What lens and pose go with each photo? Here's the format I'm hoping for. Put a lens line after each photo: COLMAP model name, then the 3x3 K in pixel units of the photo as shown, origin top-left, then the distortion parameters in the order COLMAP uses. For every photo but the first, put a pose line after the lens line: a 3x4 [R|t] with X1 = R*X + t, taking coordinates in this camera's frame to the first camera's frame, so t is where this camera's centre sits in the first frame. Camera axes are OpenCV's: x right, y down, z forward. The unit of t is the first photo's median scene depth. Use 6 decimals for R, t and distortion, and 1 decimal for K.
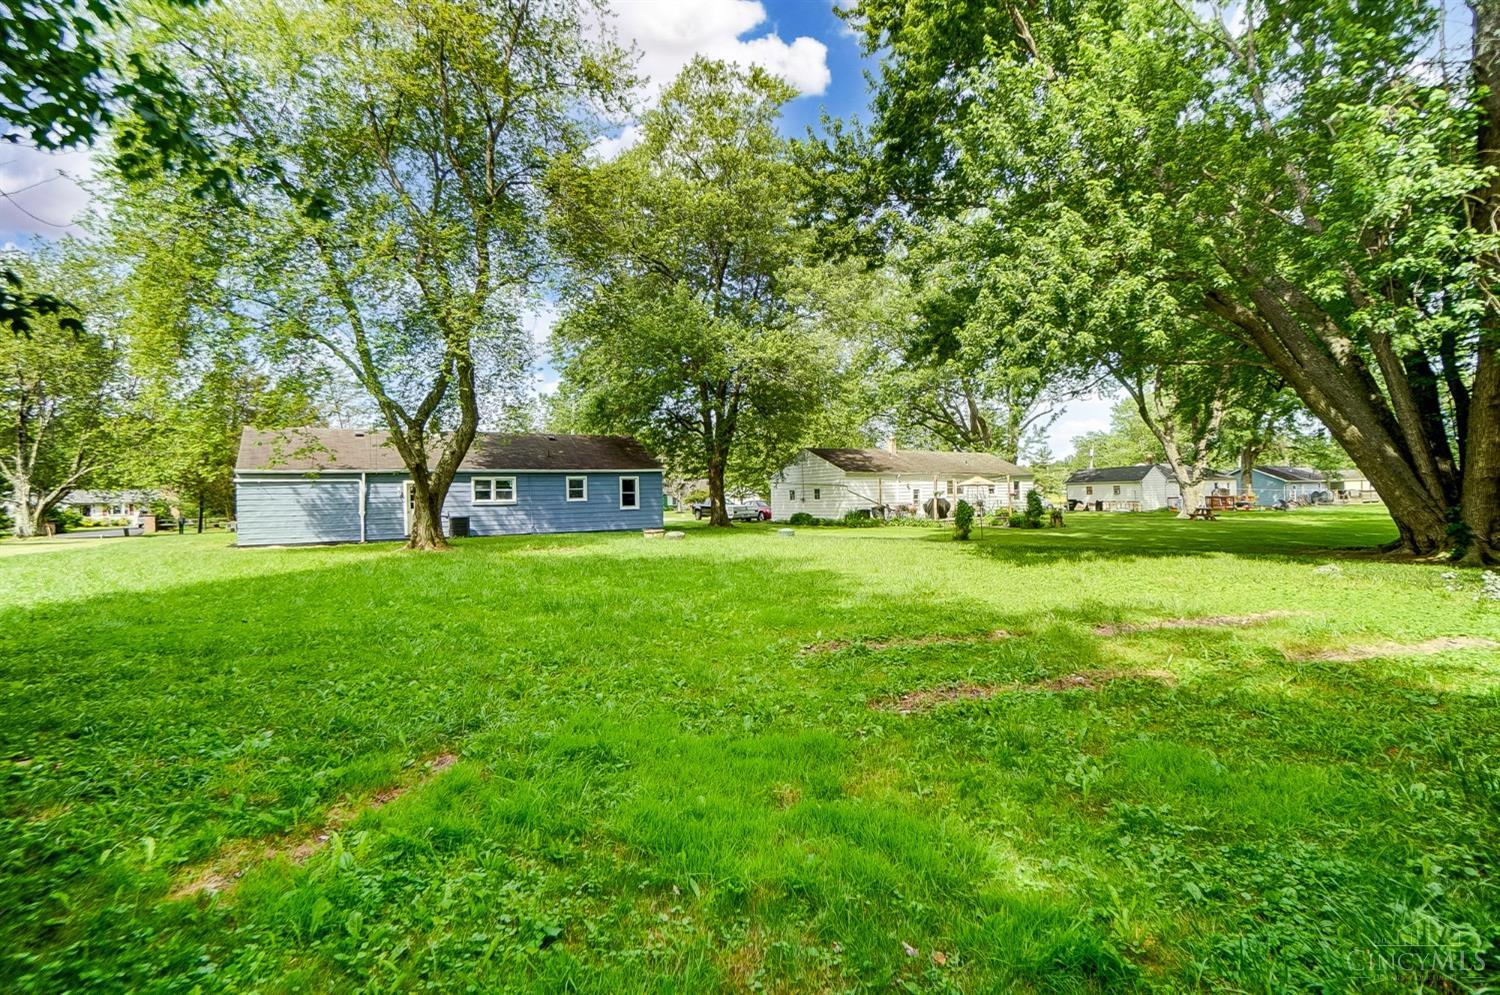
lens RADIAL K [[643.7, 0, 750.0], [0, 643.7, 497.5], [0, 0, 1]] dist [-0.048864, 0.000405]
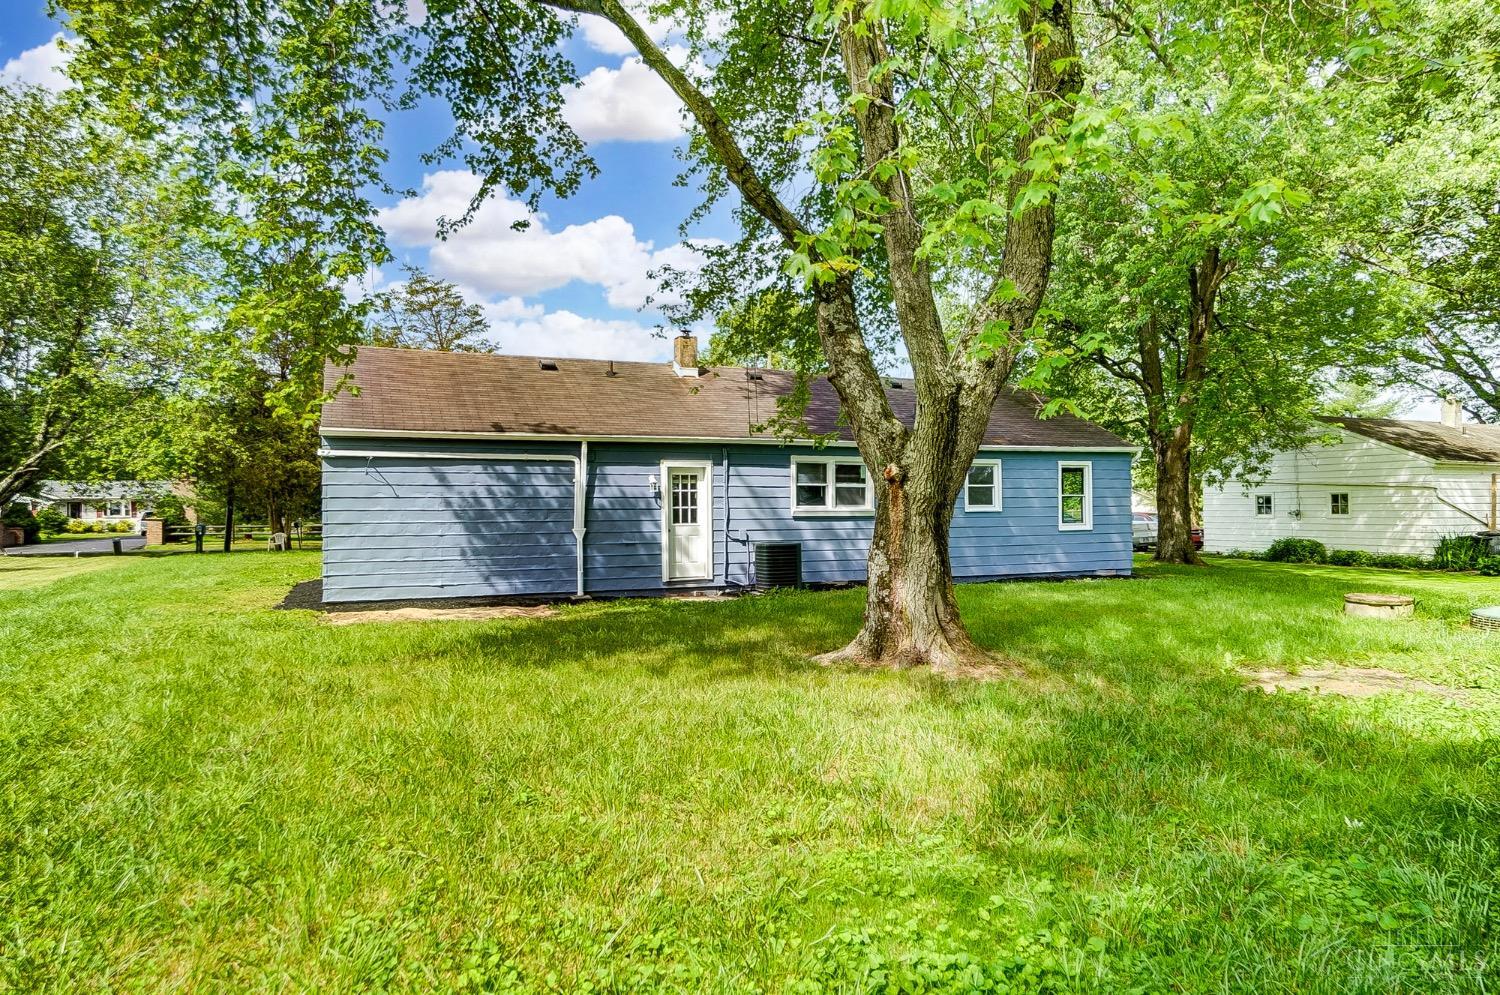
lens RADIAL K [[821.3, 0, 750.0], [0, 821.3, 497.5], [0, 0, 1]] dist [-0.044320, -0.001028]
pose [[0.989532, 0.014689, -0.143564, -0.293578], [-0.015886, 0.999848, -0.007198, 0.002100], [0.143436, 0.009403, 0.989615, 0.316816]]
